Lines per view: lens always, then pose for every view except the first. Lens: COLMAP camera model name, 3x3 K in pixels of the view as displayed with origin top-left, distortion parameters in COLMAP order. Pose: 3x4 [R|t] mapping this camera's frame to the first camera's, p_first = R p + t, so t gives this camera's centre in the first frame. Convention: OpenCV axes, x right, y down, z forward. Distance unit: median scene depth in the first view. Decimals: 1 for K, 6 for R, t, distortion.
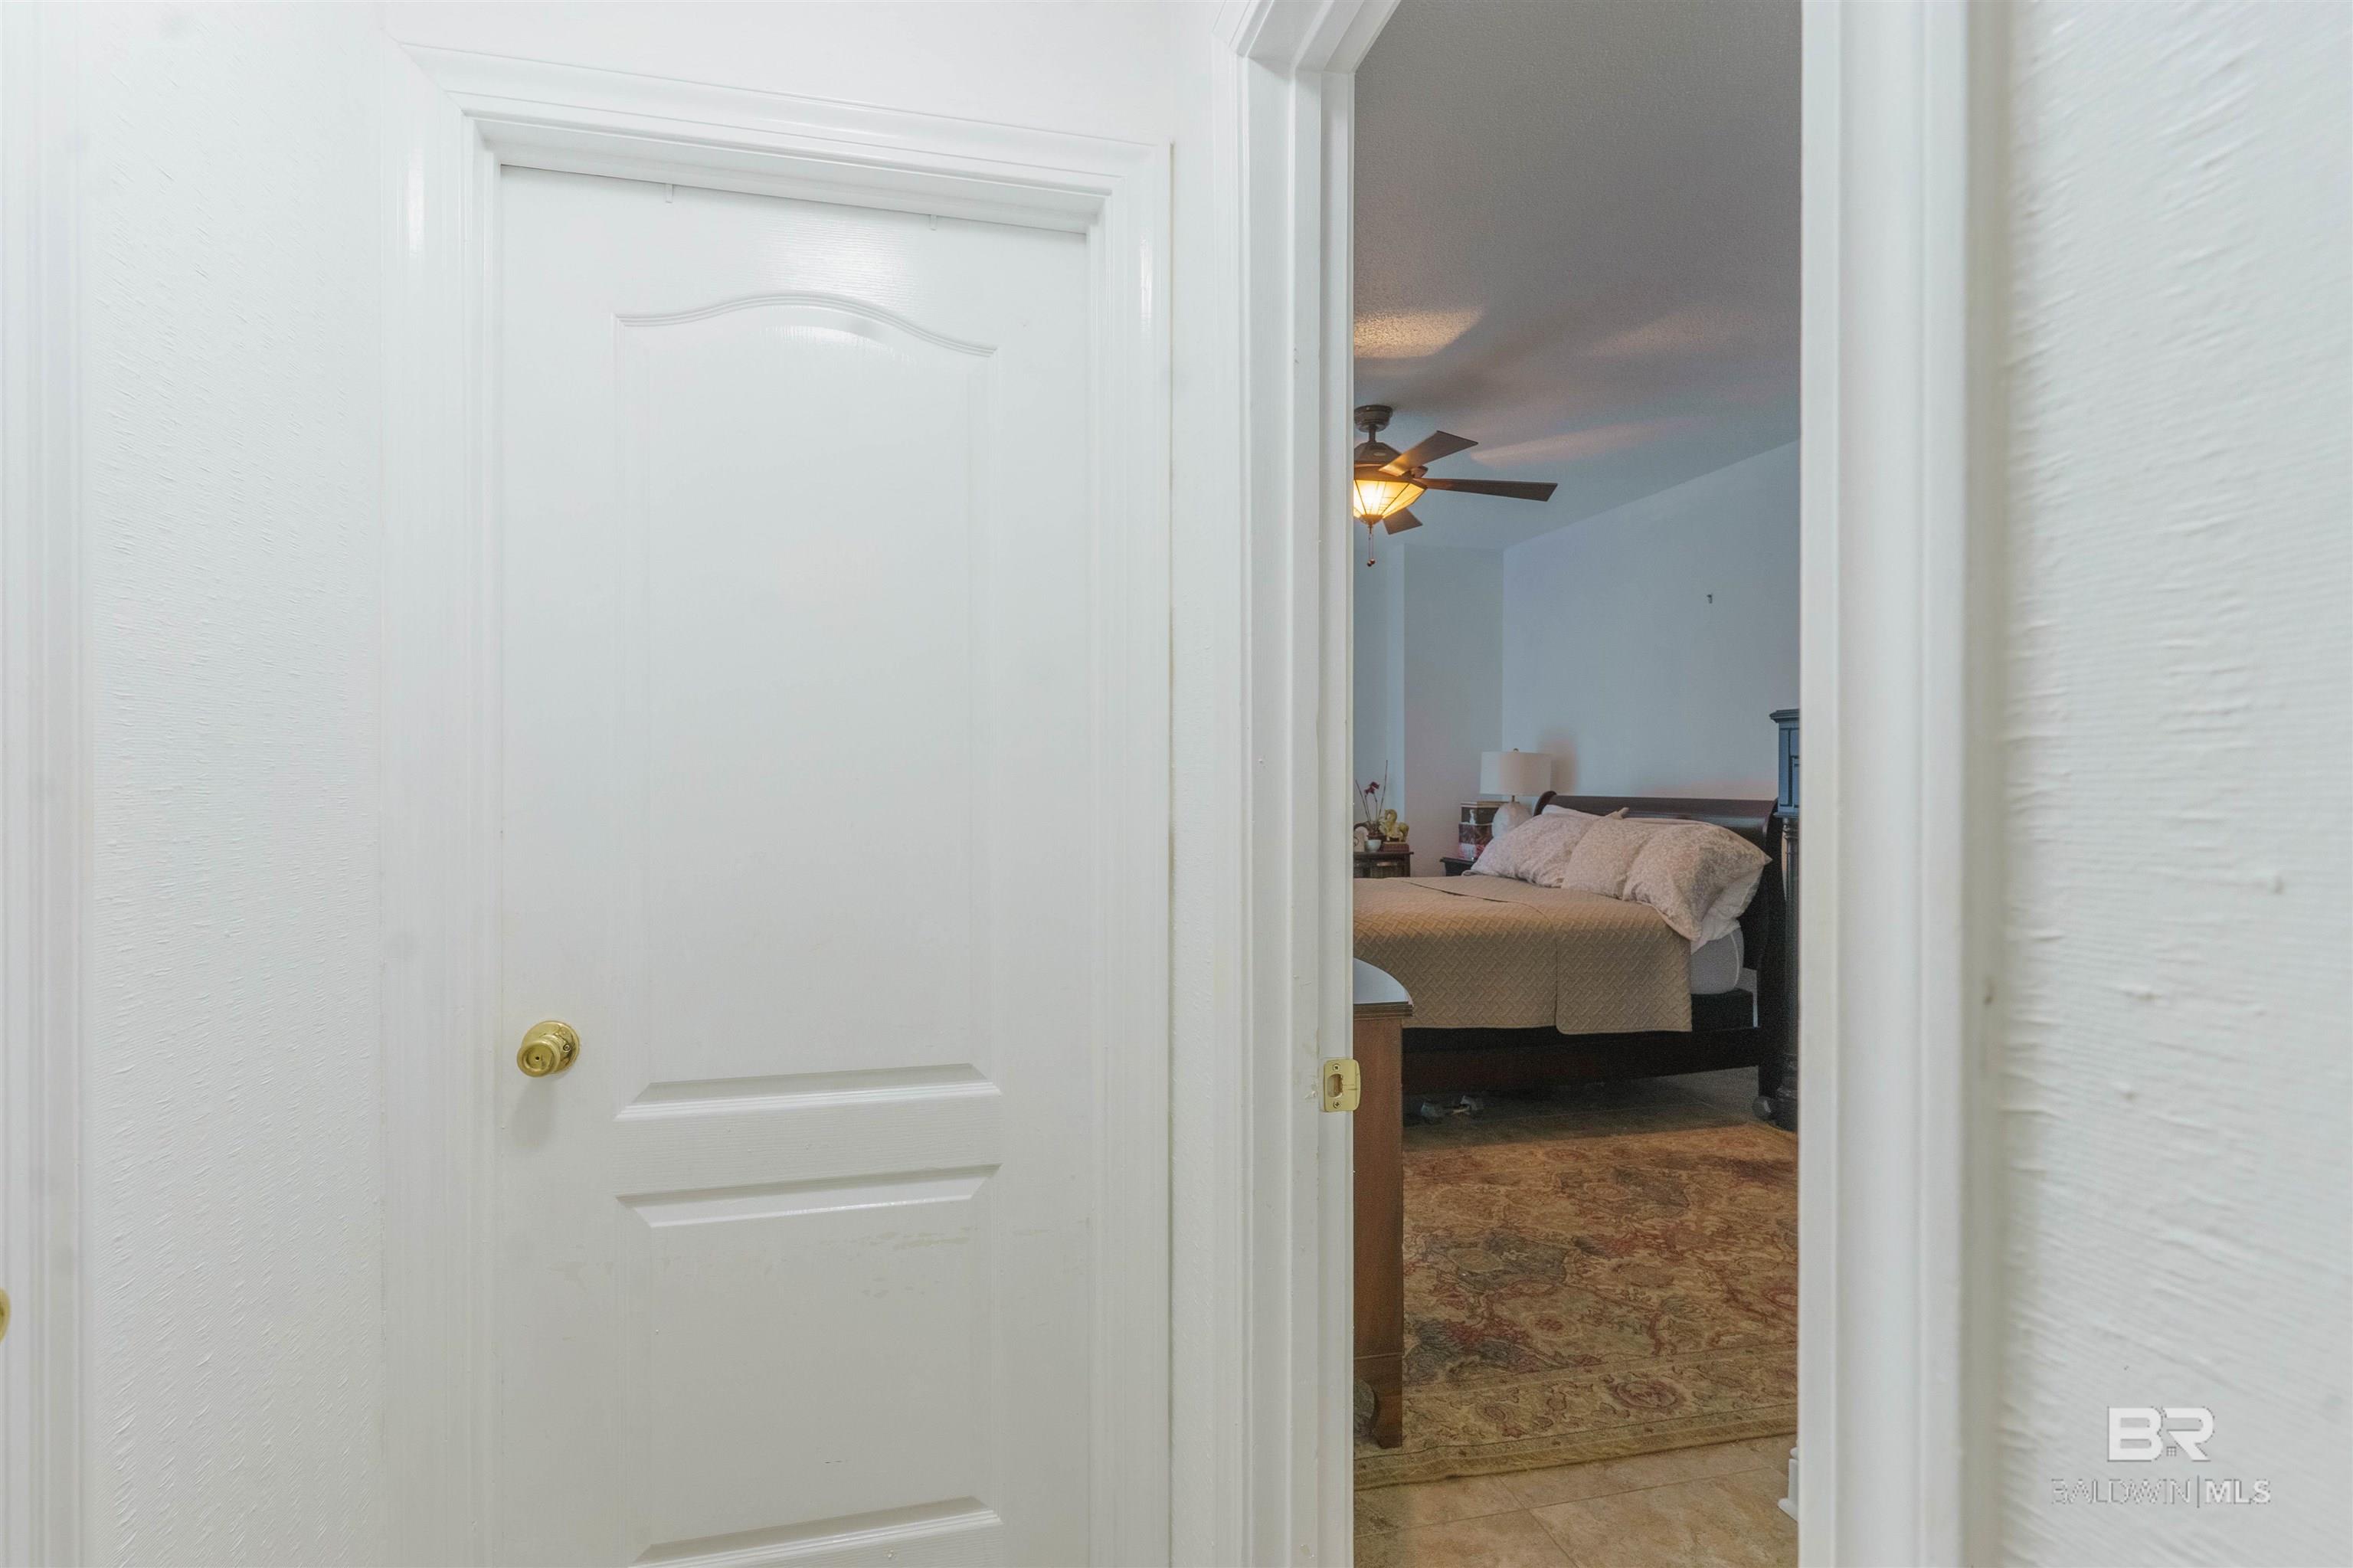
lens RADIAL K [[1117.5, 0, 1162.2], [0, 1117.5, 787.3], [0, 0, 1]] dist [0.001928, -0.000465]
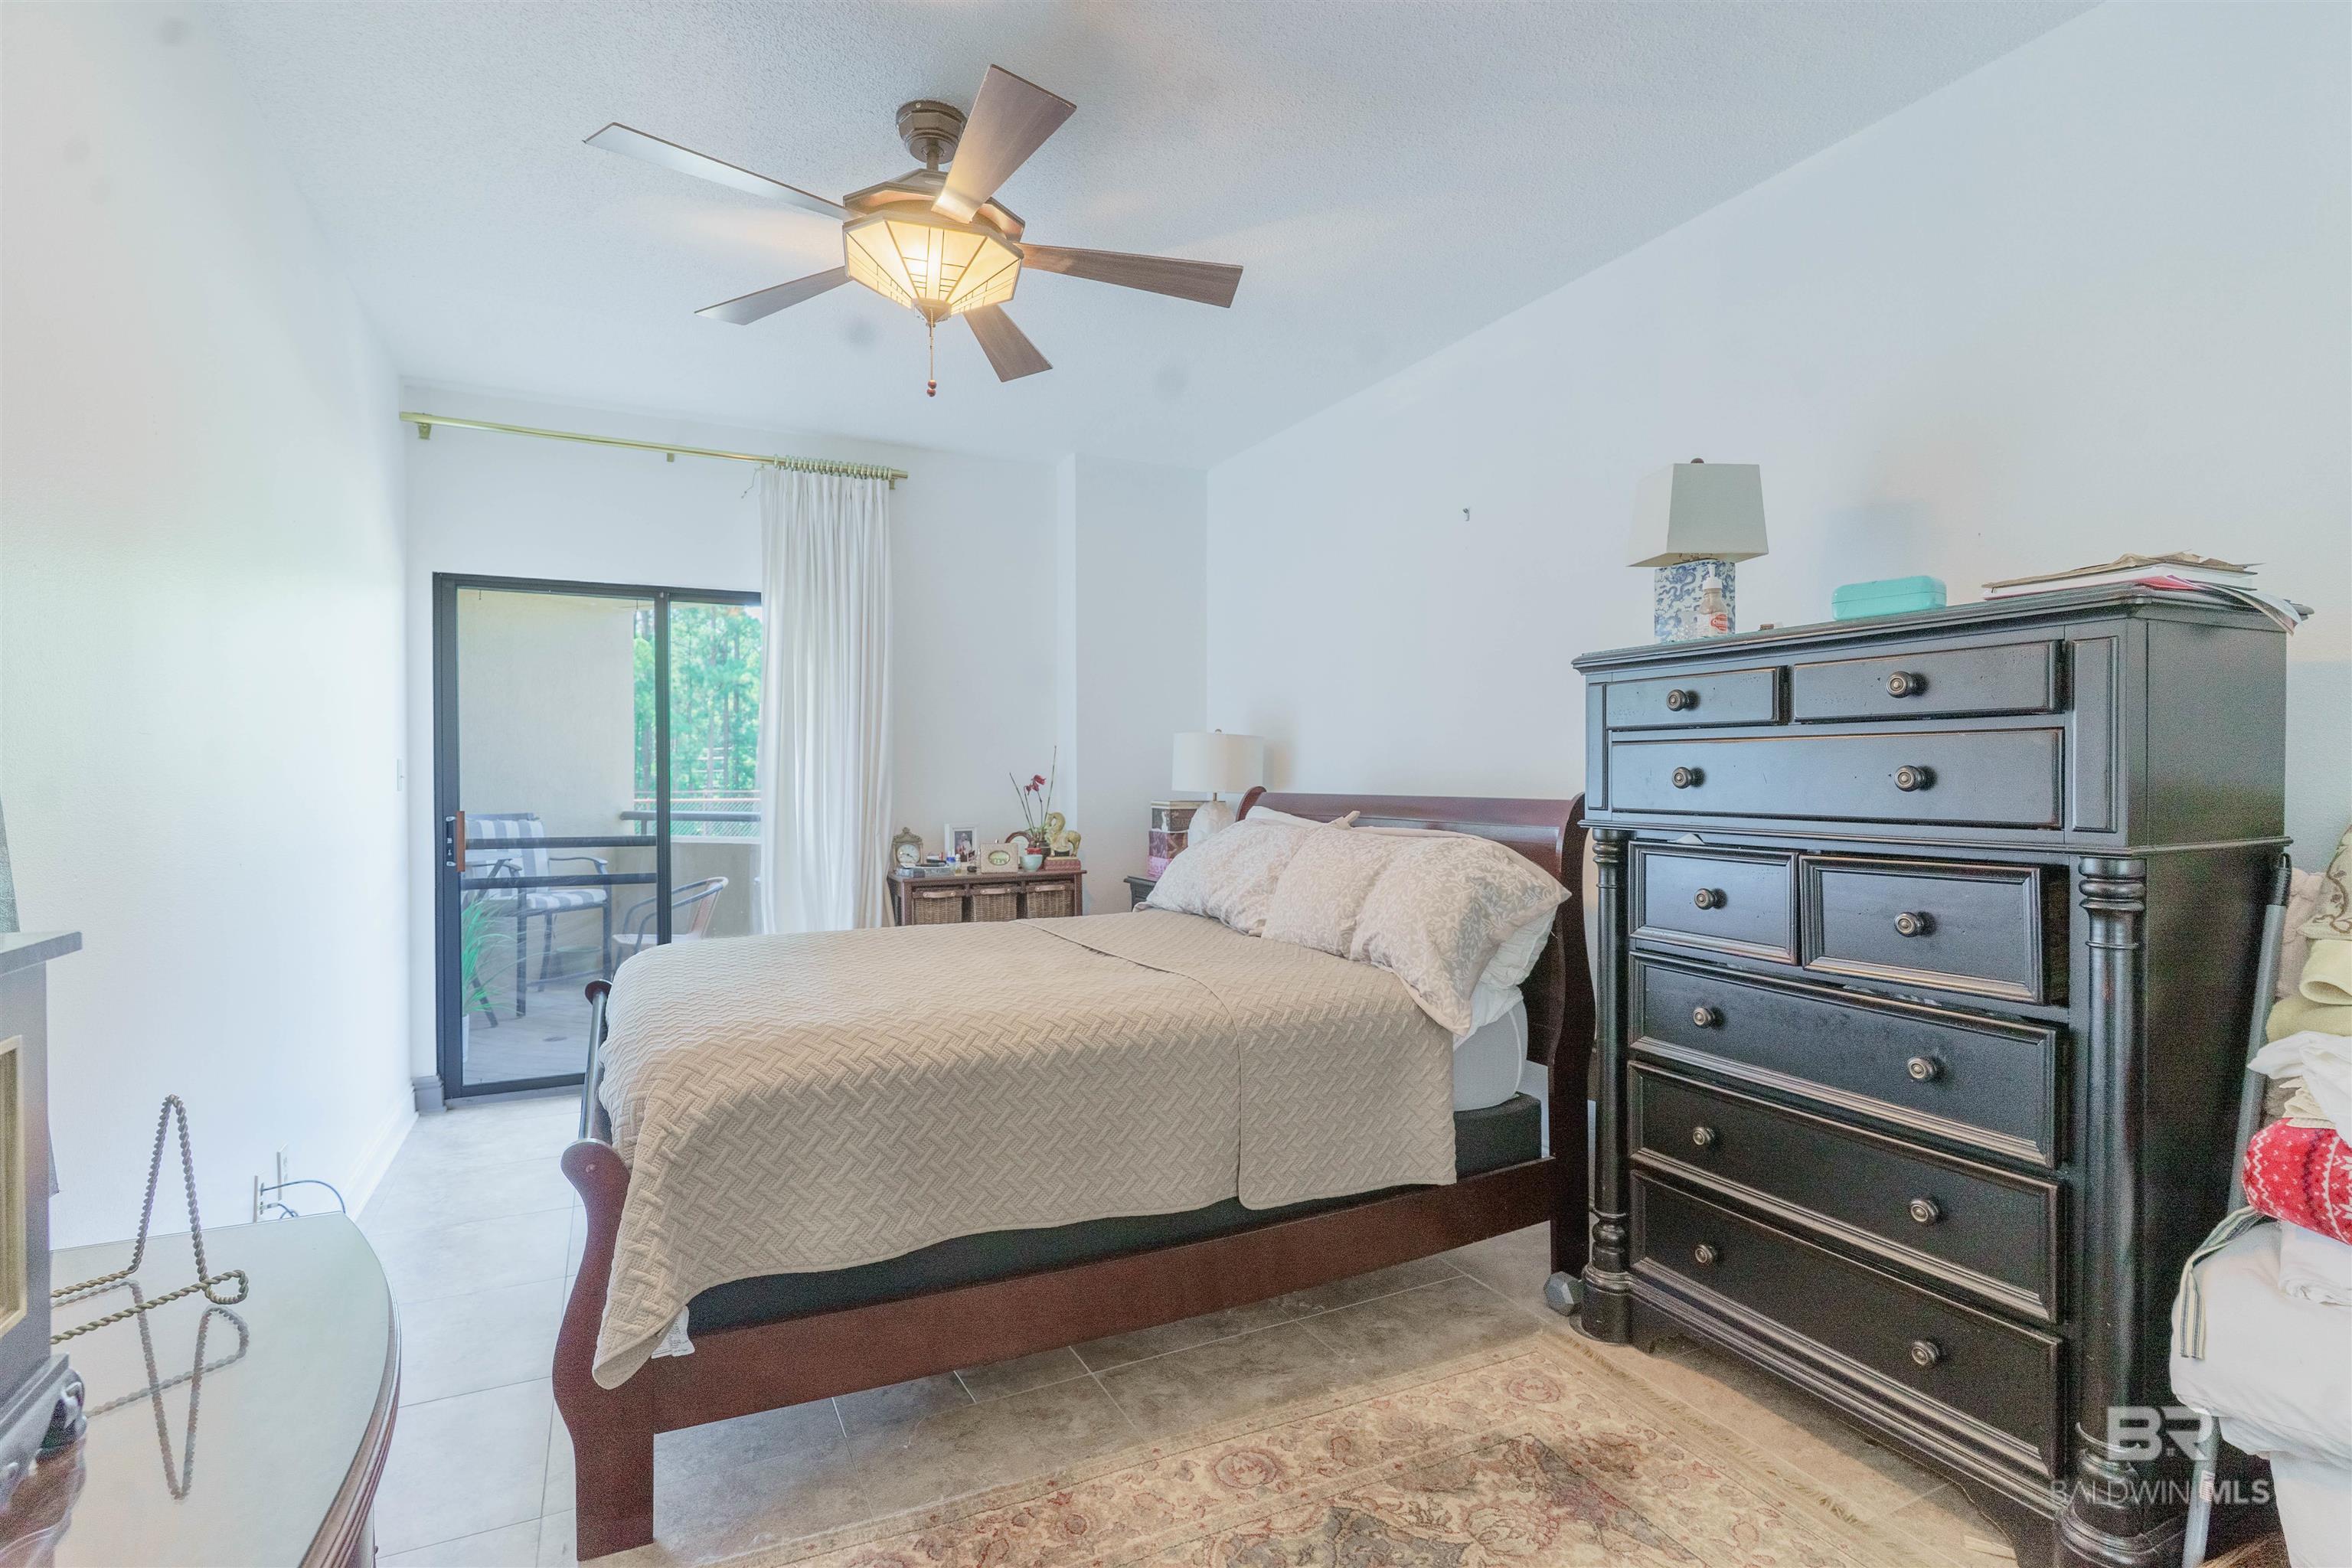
lens RADIAL K [[1117.0, 0, 1161.7], [0, 1117.0, 787.3], [0, 0, 1]] dist [0.001928, -0.000465]
pose [[0.977294, -0.004556, 0.211840, 0.181786], [0.003727, 0.999984, 0.004311, 0.000706], [-0.211857, -0.003424, 0.977295, 0.422646]]
